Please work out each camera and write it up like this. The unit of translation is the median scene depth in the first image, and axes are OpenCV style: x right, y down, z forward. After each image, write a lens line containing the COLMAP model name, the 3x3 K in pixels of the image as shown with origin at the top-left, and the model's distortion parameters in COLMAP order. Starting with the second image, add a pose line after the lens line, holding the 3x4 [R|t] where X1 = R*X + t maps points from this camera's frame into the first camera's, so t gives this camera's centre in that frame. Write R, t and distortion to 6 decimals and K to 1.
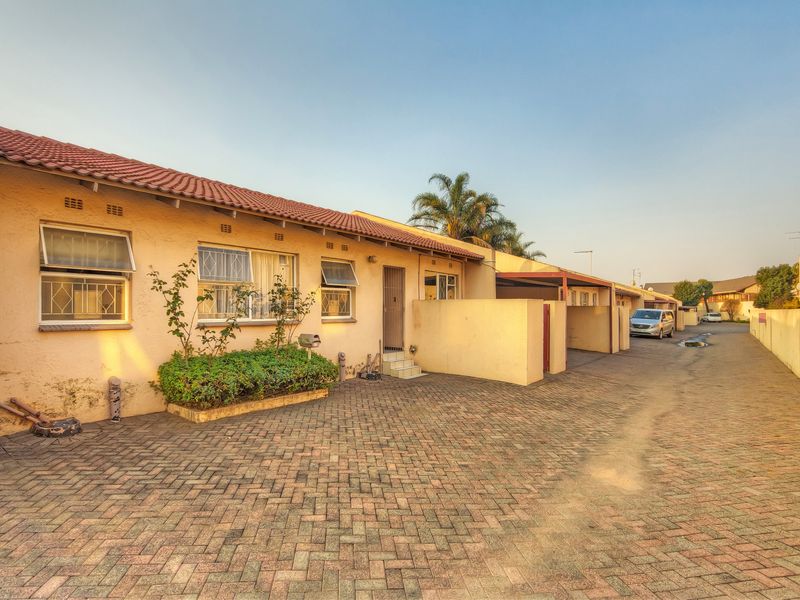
lens RADIAL K [[431.3, 0, 413.8], [0, 431.3, 303.1], [0, 0, 1]] dist [0.010118, 0.000850]
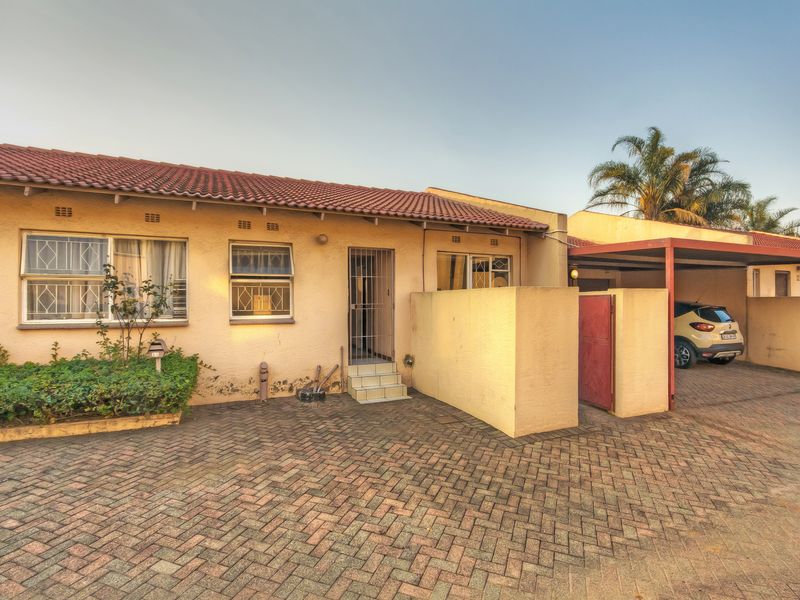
lens RADIAL K [[431.3, 0, 413.8], [0, 431.3, 303.1], [0, 0, 1]] dist [0.010118, 0.000850]
pose [[0.878139, -0.010078, -0.478300, 0.389479], [0.015240, 0.999860, 0.006912, 0.005877], [0.478163, -0.013359, 0.878169, 0.403044]]
